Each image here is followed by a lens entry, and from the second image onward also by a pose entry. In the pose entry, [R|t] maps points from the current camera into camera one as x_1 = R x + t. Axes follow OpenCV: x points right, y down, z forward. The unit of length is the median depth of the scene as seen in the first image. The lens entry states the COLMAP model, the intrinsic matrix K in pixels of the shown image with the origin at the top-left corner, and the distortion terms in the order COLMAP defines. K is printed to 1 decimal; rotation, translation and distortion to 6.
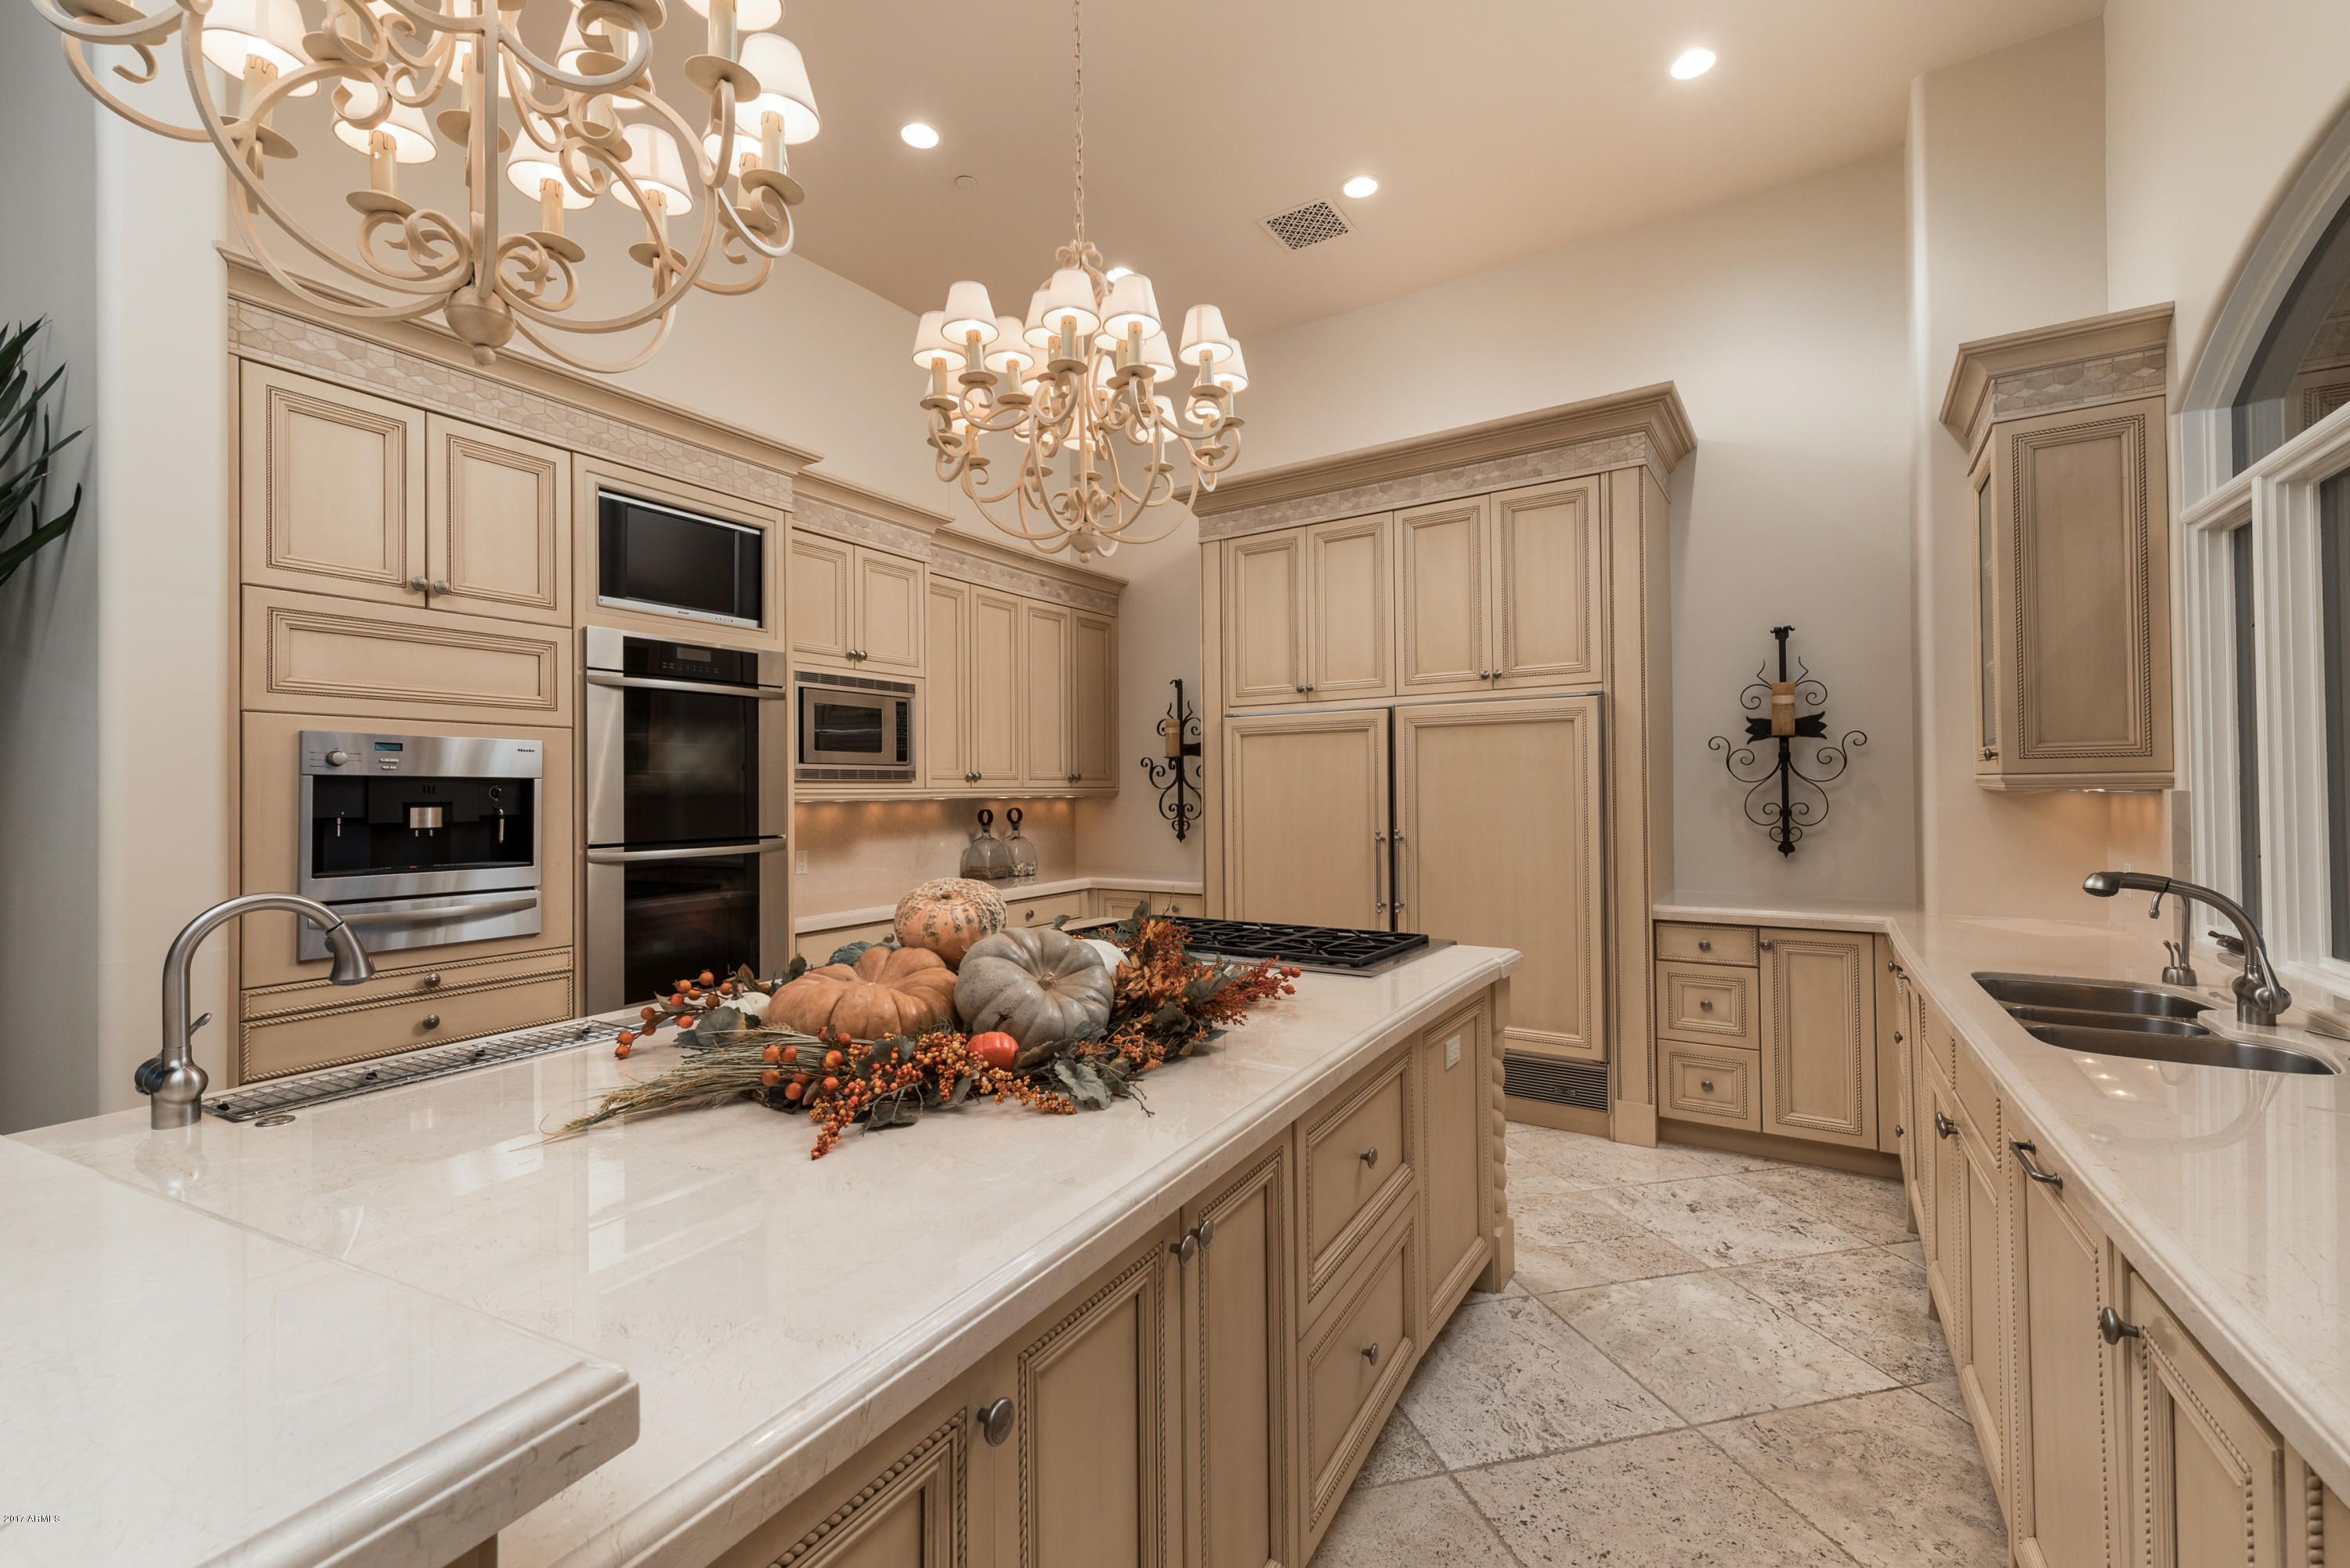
lens RADIAL K [[1088.1, 0, 1175.0], [0, 1088.1, 784.0], [0, 0, 1]] dist [-0.000128, -0.000049]
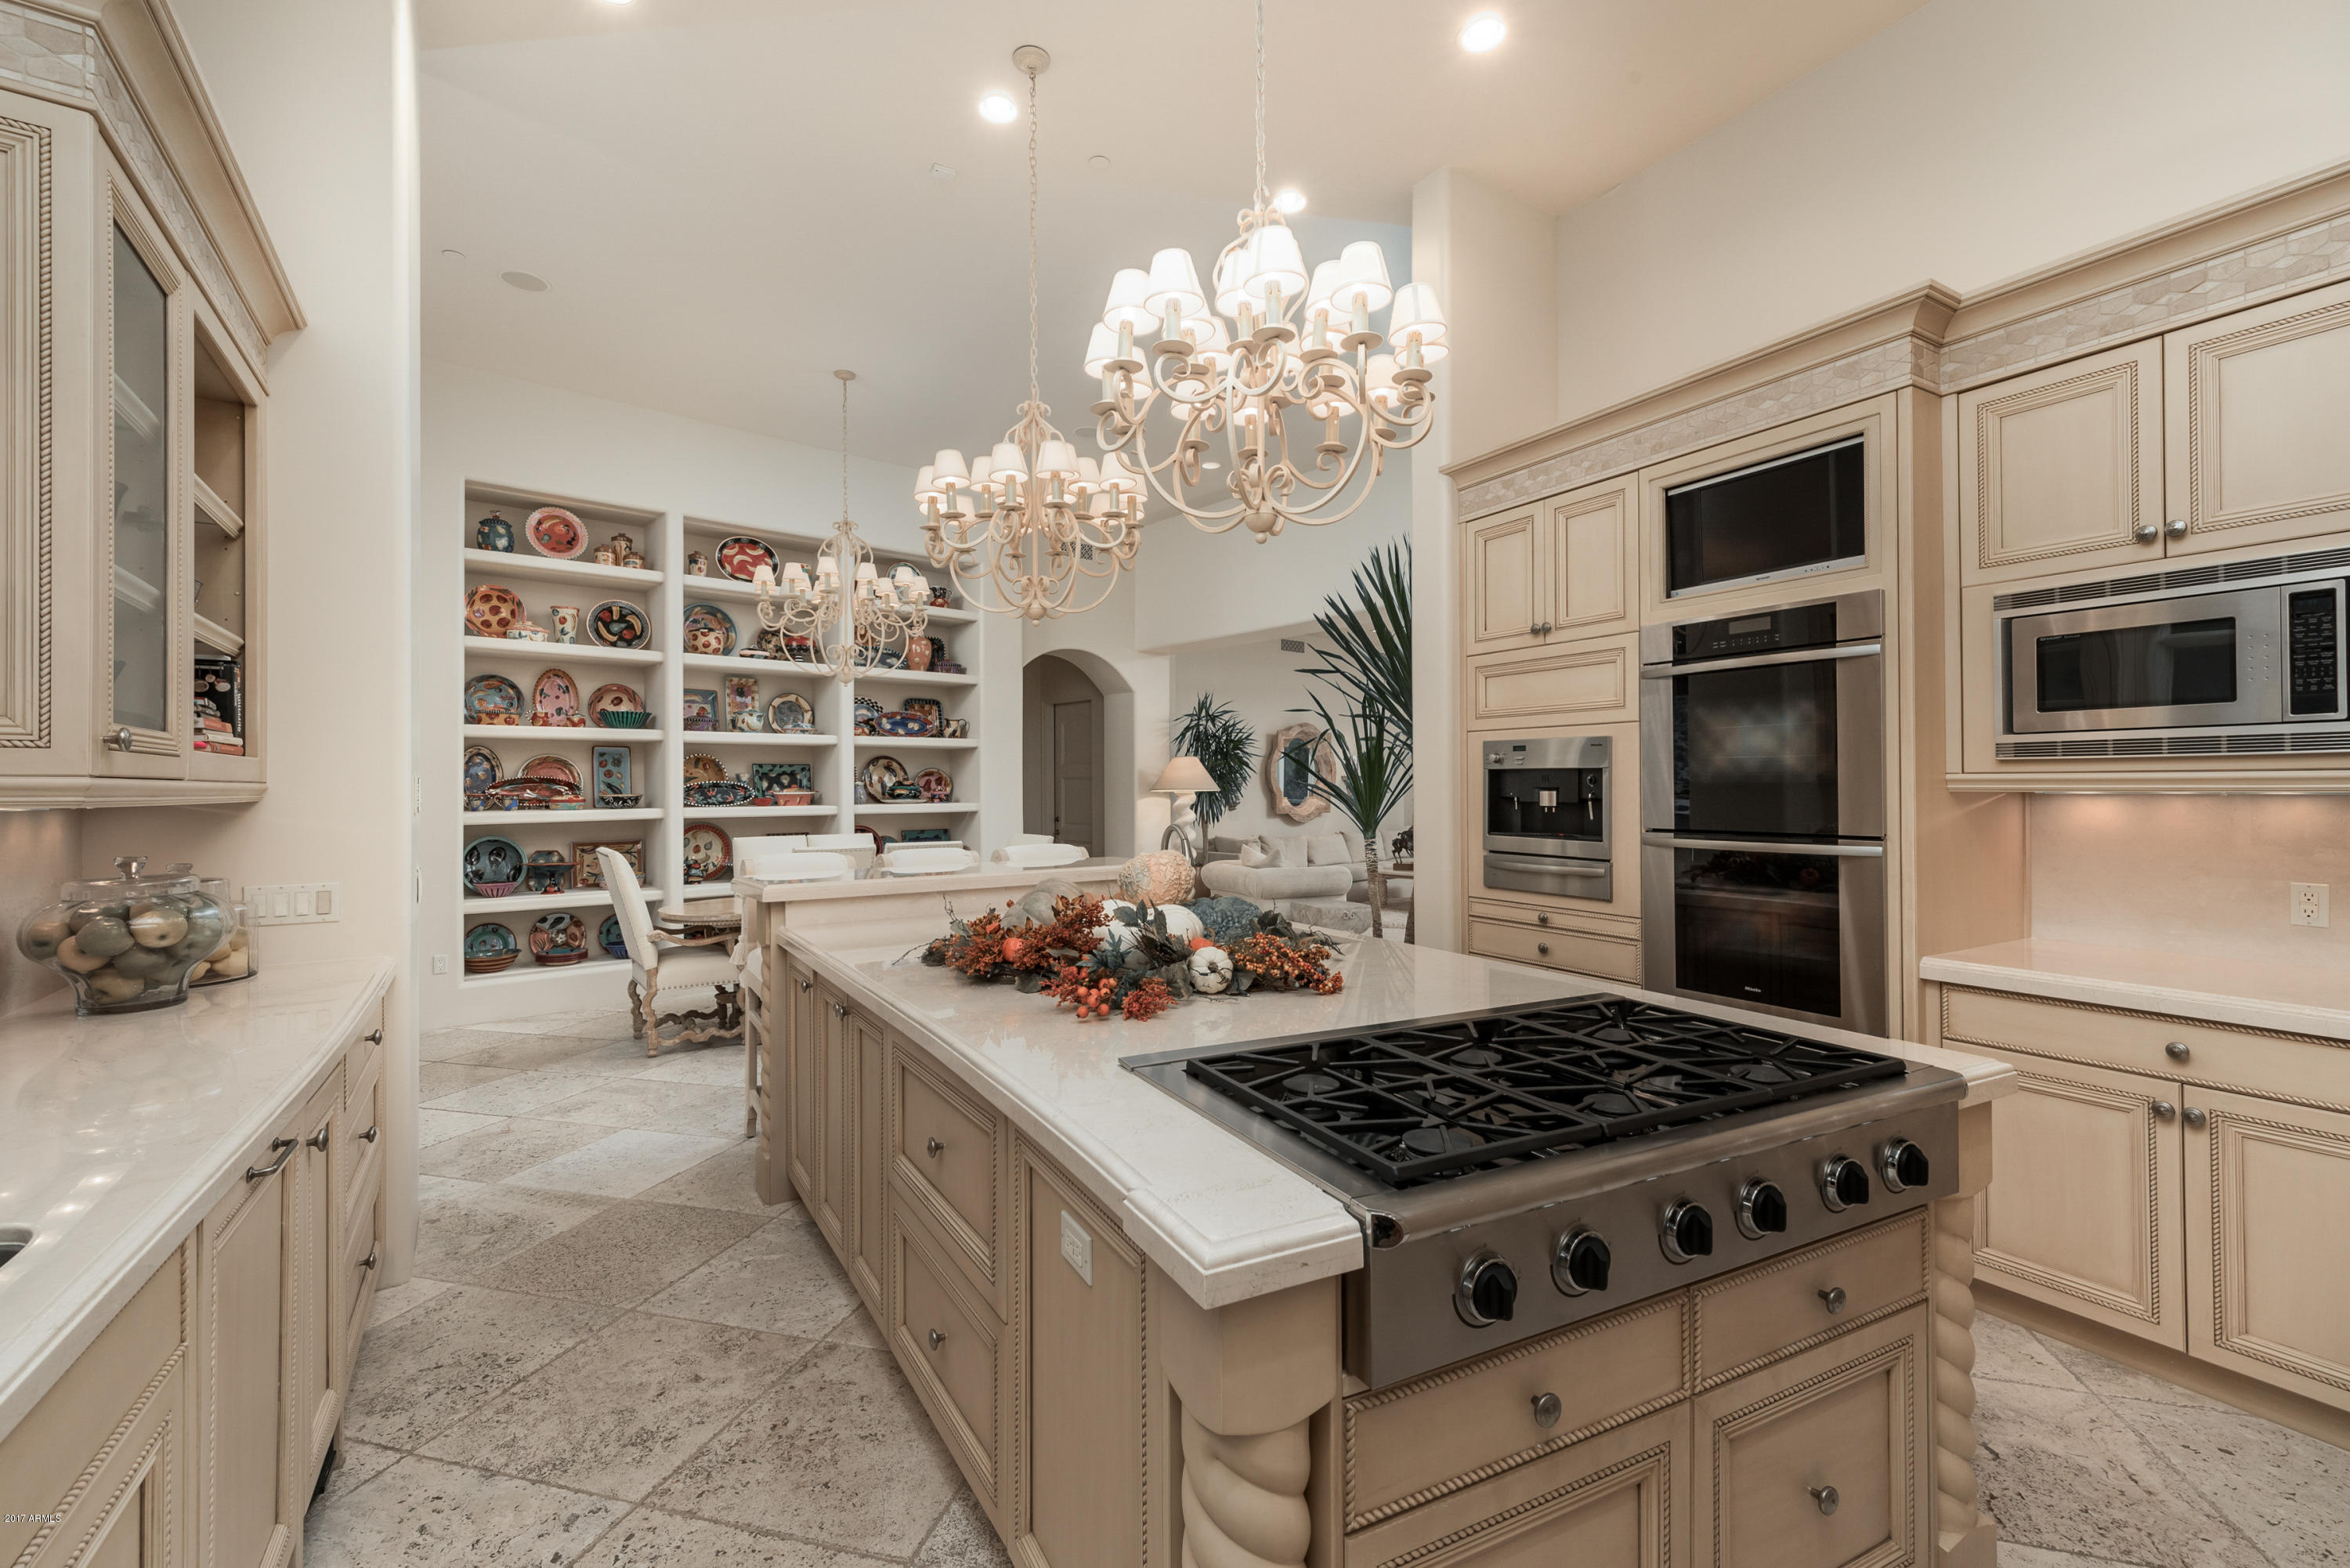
lens RADIAL K [[1088.1, 0, 1175.0], [0, 1088.1, 784.0], [0, 0, 1]] dist [-0.000128, -0.000049]
pose [[-0.556728, 0.002717, -0.830691, 0.599307], [0.008672, 0.999959, -0.002541, 0.010509], [0.830650, -0.008619, -0.556728, 1.172067]]
